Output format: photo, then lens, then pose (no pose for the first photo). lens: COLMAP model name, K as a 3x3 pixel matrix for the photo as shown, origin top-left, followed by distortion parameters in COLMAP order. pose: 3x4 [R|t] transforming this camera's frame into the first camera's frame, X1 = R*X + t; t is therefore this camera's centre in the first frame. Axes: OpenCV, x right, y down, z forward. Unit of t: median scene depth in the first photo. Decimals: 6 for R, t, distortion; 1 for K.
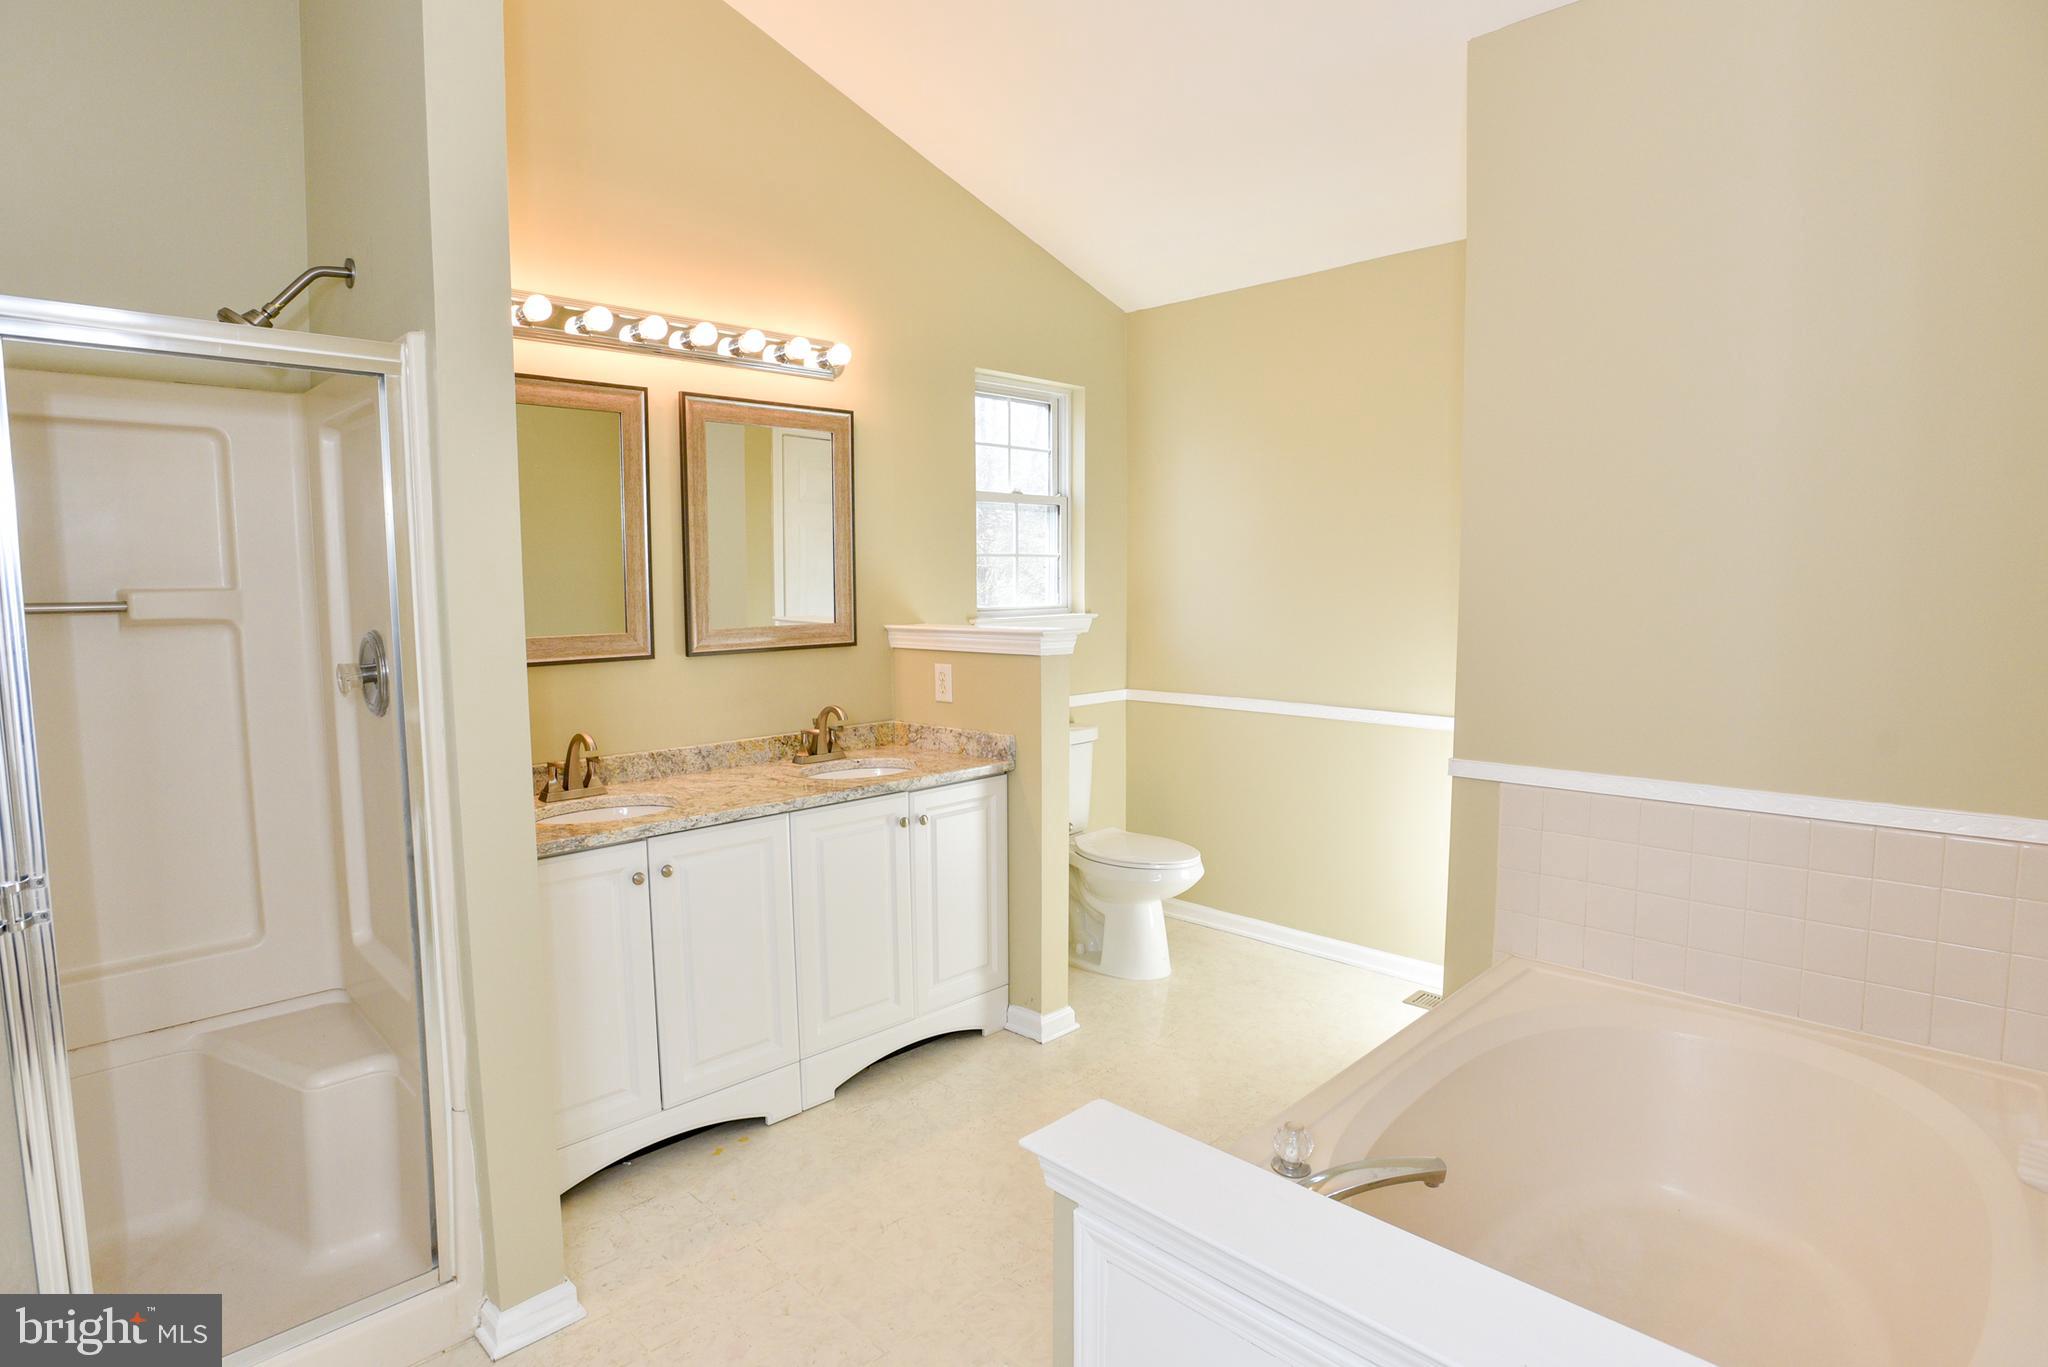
lens RADIAL K [[1064.4, 0, 1018.5], [0, 1064.4, 683.7], [0, 0, 1]] dist [-0.068878, 0.029326]
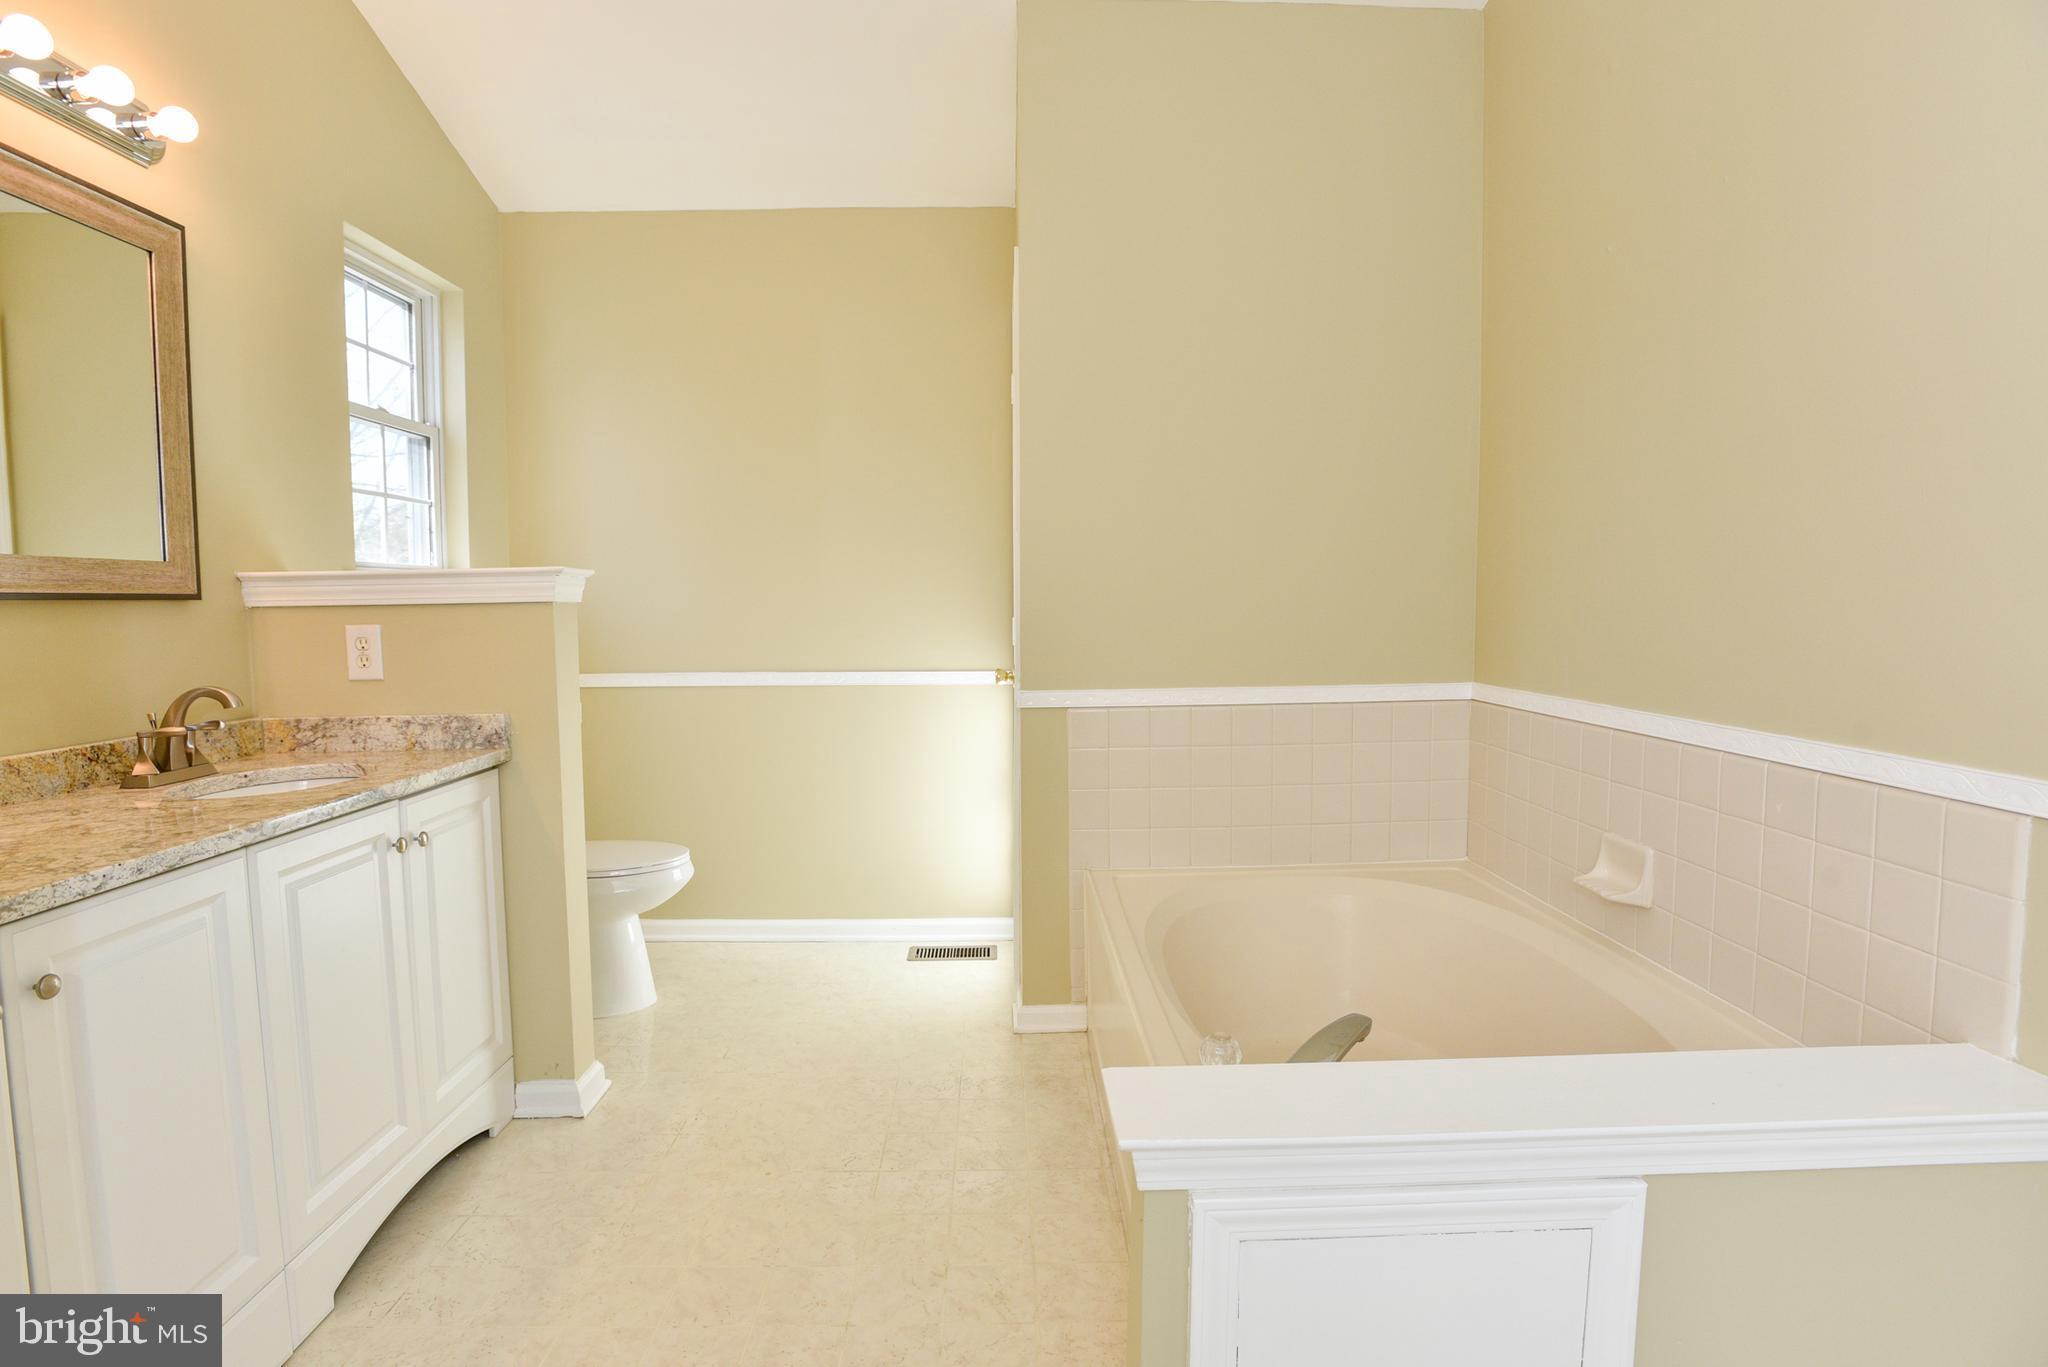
lens RADIAL K [[1028.3, 0, 1018.5], [0, 1028.3, 680.7], [0, 0, 1]] dist [-0.064920, 0.025115]
pose [[0.690688, -0.051197, 0.721338, -0.256050], [0.073137, 0.997322, 0.000757, 0.049477], [-0.719445, 0.052234, 0.692583, 0.251922]]
